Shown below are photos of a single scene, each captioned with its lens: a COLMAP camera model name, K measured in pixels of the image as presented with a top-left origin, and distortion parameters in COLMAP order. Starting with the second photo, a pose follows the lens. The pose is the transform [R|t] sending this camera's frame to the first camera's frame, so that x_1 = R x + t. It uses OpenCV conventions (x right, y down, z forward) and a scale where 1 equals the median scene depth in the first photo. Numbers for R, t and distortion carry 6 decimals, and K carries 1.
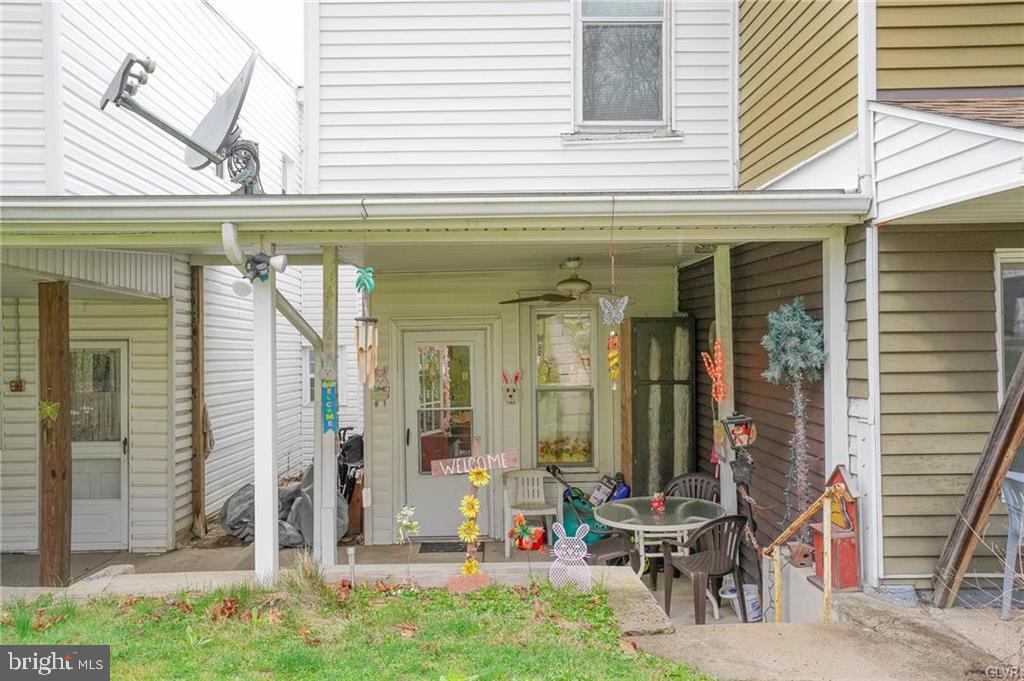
lens RADIAL K [[765.3, 0, 512.0], [0, 765.3, 340.5], [0, 0, 1]] dist [0.005784, 0.003113]
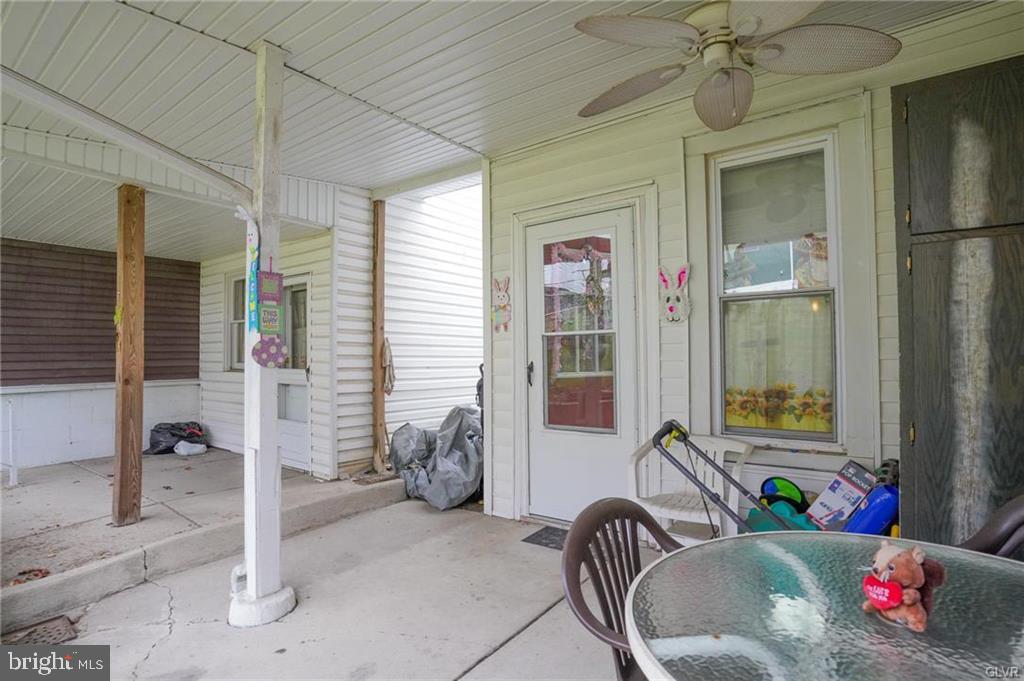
lens RADIAL K [[515.6, 0, 512.0], [0, 515.6, 340.5], [0, 0, 1]] dist [-0.080476, 0.037284]
pose [[0.779990, -0.015279, -0.625605, 0.149803], [0.003687, 0.999797, -0.019821, 0.105080], [0.625781, 0.013153, 0.779888, 0.615777]]
